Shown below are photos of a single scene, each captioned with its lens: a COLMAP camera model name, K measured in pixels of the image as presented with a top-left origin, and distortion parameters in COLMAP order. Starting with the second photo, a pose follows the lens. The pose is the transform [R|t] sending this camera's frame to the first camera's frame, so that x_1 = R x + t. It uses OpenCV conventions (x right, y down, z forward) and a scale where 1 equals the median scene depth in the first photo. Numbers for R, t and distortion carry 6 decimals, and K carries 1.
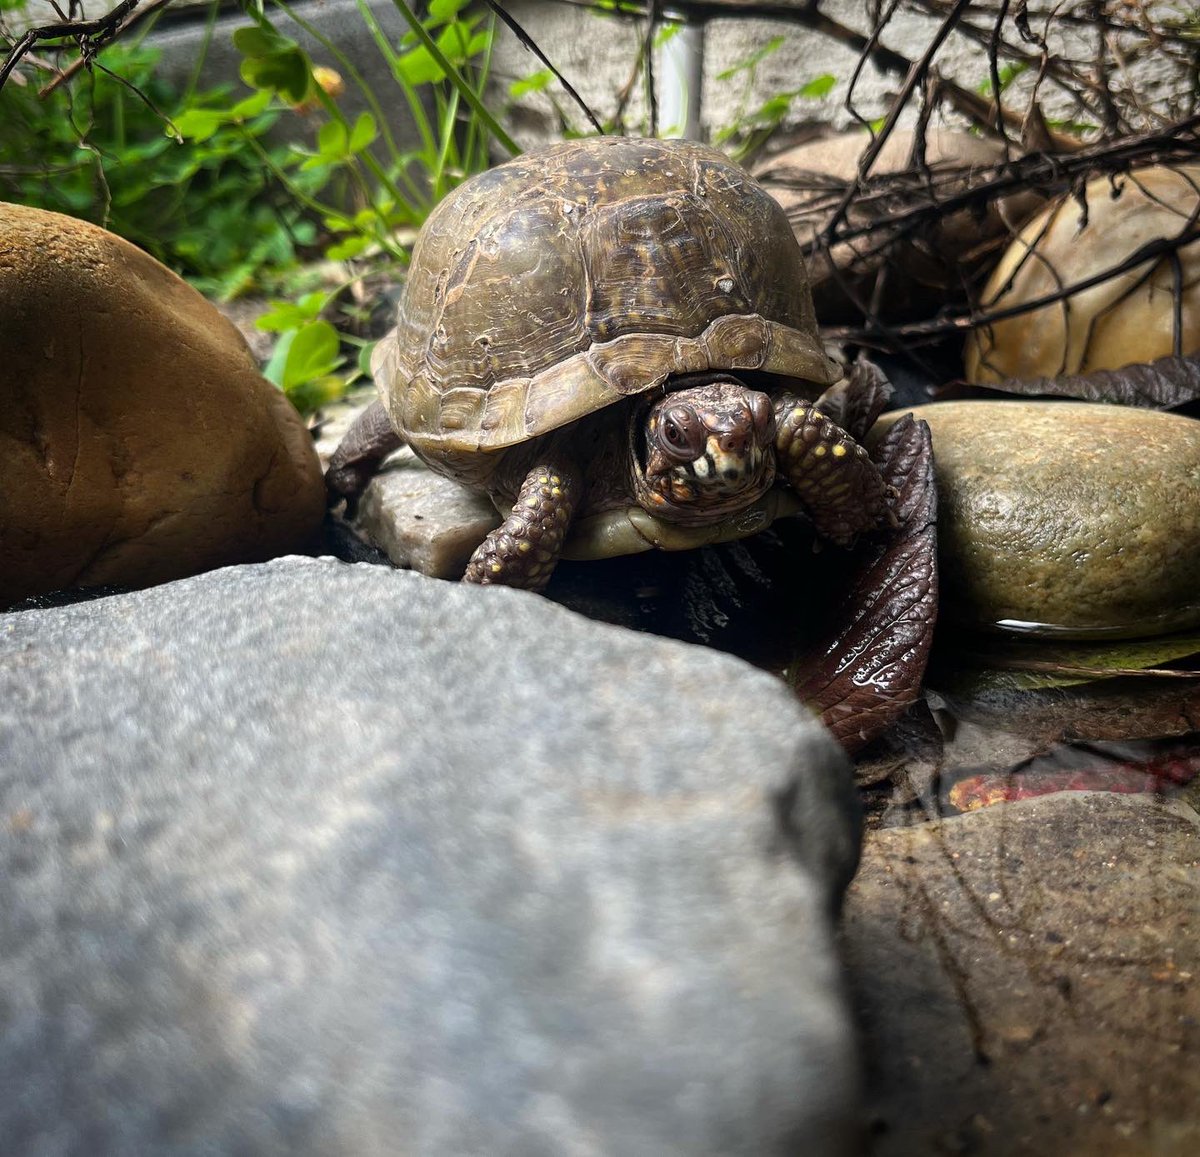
lens RADIAL K [[1277.7, 0, 612.3], [0, 1277.7, 574.7], [0, 0, 1]] dist [-0.064038, 0.013306]
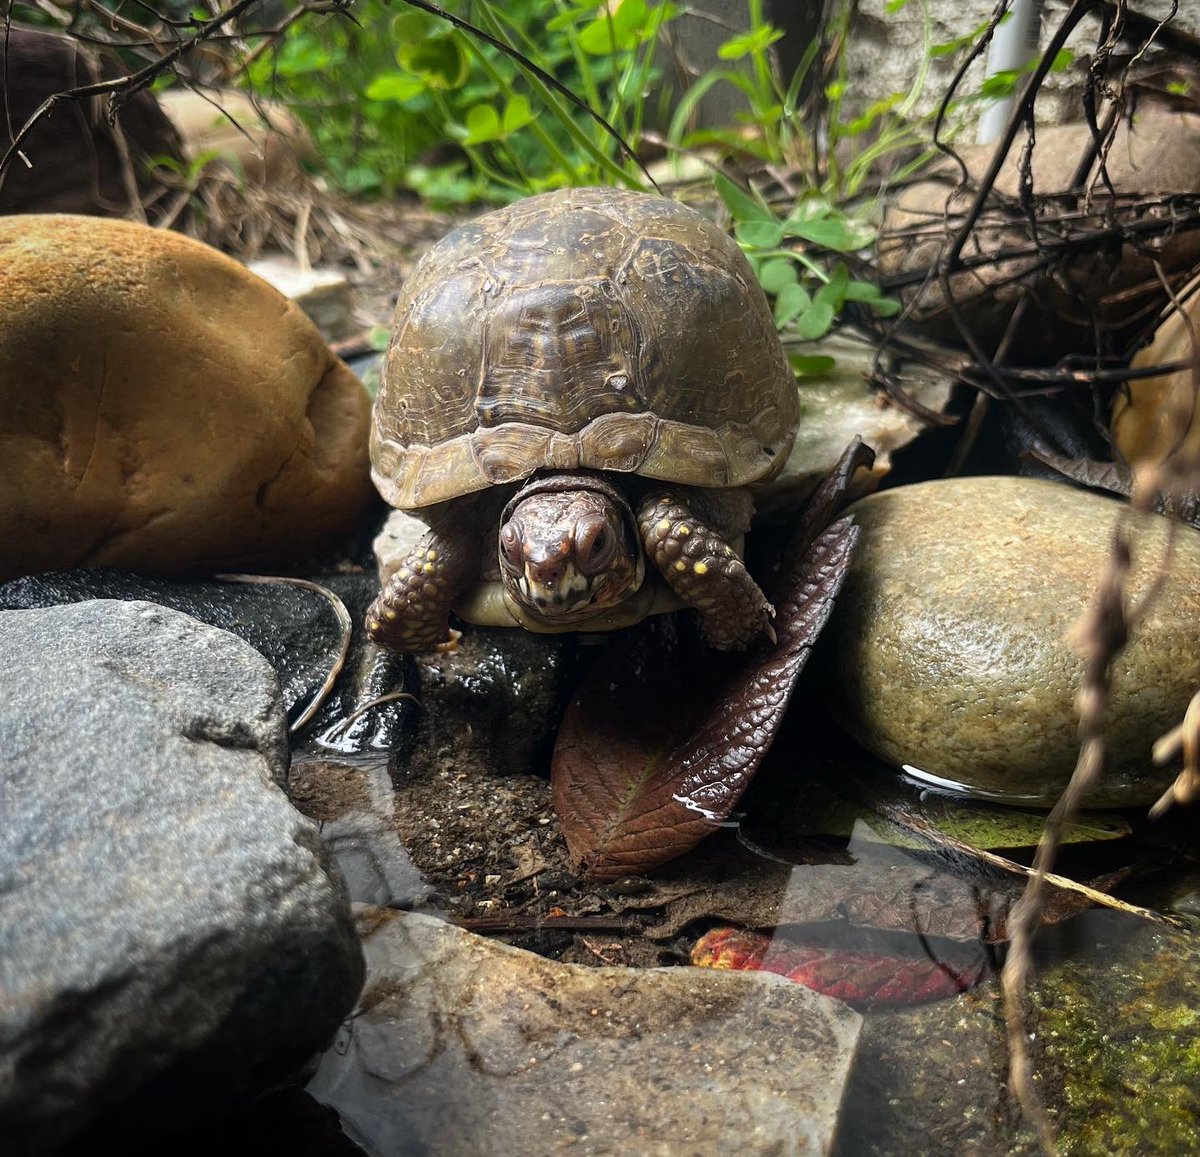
lens RADIAL K [[1239.8, 0, 600.0], [0, 1239.8, 578.5], [0, 0, 1]] dist [-0.090122, -0.004146]
pose [[0.942507, 0.167366, -0.289256, 0.376334], [-0.134888, 0.982437, 0.128931, -0.196313], [0.305755, -0.082501, 0.948529, 0.062340]]
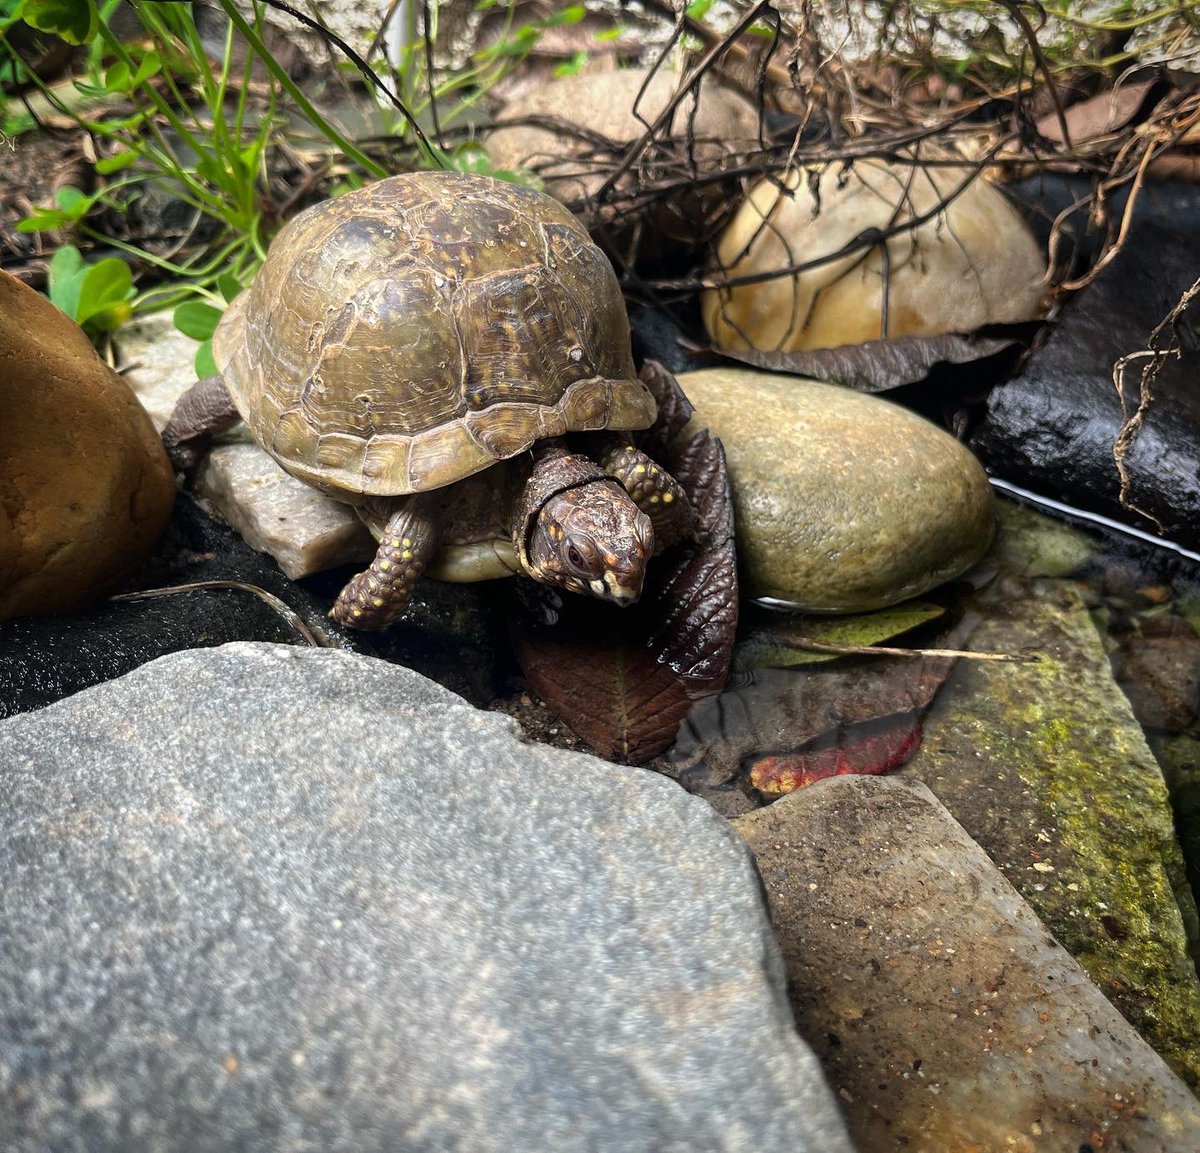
lens RADIAL K [[1167.2, 0, 600.6], [0, 1167.2, 555.6], [0, 0, 1]] dist [-0.070104, 0.009064]
pose [[0.963324, -0.041244, 0.265153, -0.178886], [-0.012826, 0.979911, 0.199020, -0.255973], [-0.268034, -0.195122, 0.943443, -0.053402]]
